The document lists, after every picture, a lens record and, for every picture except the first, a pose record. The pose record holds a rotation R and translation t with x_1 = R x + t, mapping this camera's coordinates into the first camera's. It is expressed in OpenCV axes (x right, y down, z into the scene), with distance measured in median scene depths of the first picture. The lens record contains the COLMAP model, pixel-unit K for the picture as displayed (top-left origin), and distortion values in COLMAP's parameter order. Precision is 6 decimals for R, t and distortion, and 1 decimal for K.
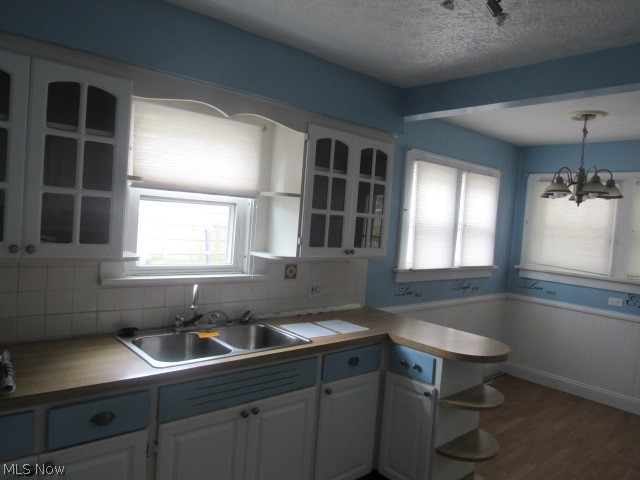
lens RADIAL K [[461.0, 0, 320.5], [0, 461.0, 238.9], [0, 0, 1]] dist [-0.022537, 0.013172]
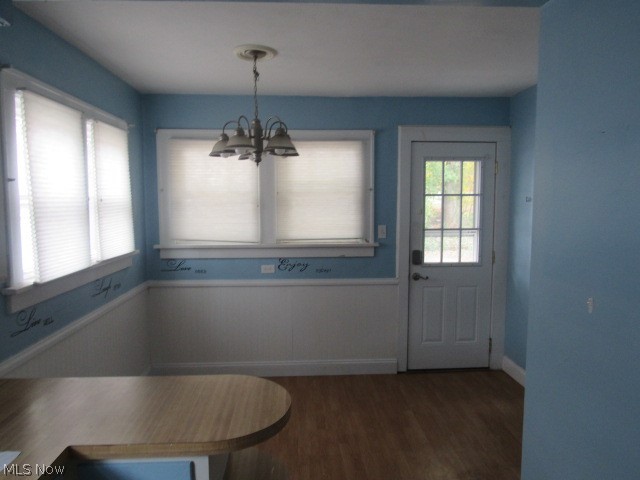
lens RADIAL K [[461.0, 0, 318.5], [0, 461.0, 238.2], [0, 0, 1]] dist [-0.022537, 0.013172]
pose [[0.617542, -0.137553, 0.774417, -0.017113], [0.083924, 0.990492, 0.109009, -0.019945], [-0.782048, -0.002326, 0.623214, 0.325547]]
